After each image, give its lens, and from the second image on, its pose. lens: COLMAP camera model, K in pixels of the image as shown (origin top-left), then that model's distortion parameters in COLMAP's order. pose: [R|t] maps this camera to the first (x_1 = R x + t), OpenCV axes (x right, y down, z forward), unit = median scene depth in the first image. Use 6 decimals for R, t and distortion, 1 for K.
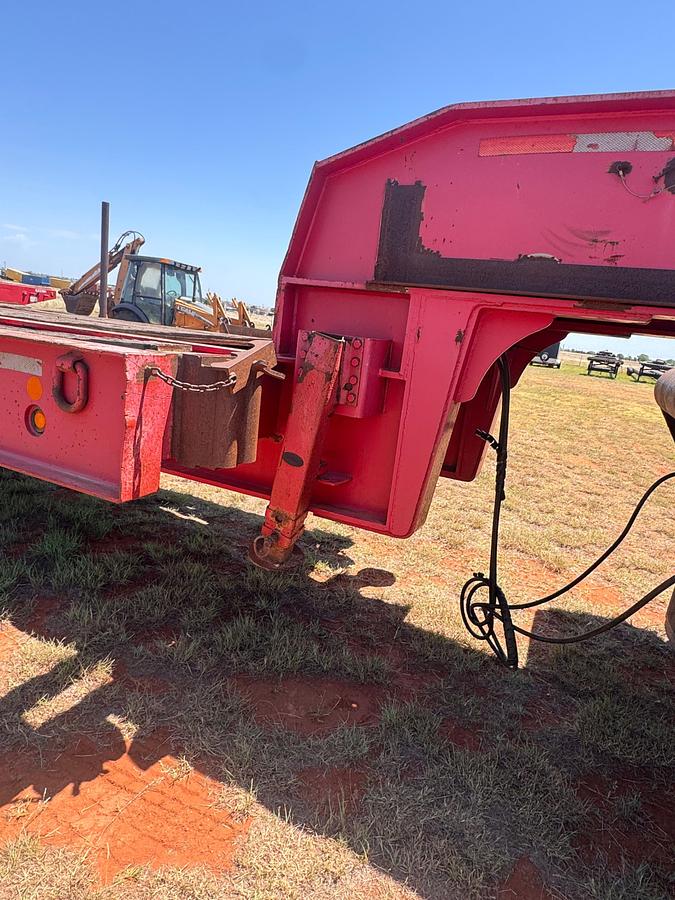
lens RADIAL K [[530.8, 0, 334.9], [0, 530.8, 448.6], [0, 0, 1]] dist [-0.004978, 0.001203]
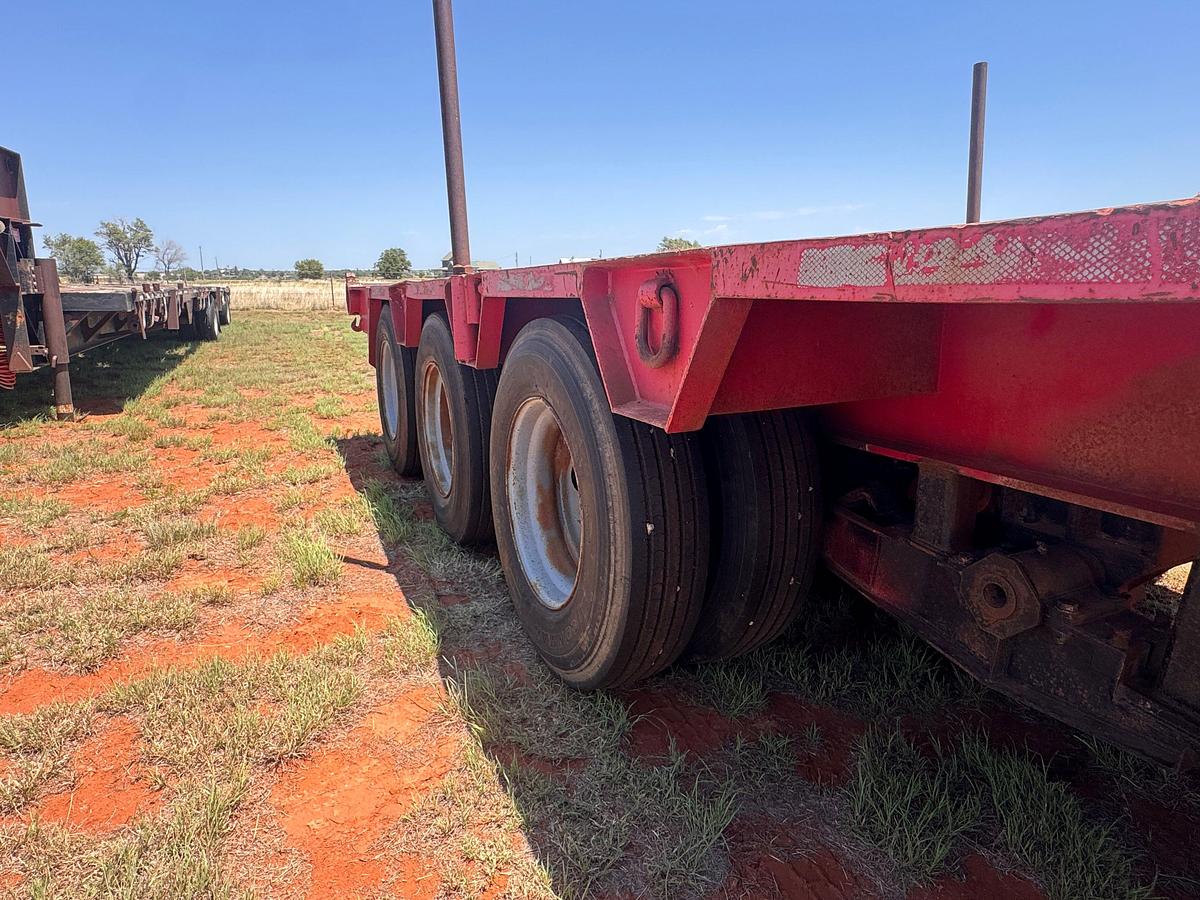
lens RADIAL K [[707.8, 0, 600.9], [0, 707.8, 447.1], [0, 0, 1]] dist [-0.004978, 0.001203]
pose [[0.771094, 0.014306, -0.636560, -4.039719], [-0.041861, 0.998724, -0.028263, -0.803774], [0.635344, 0.048441, 0.770709, 2.043351]]
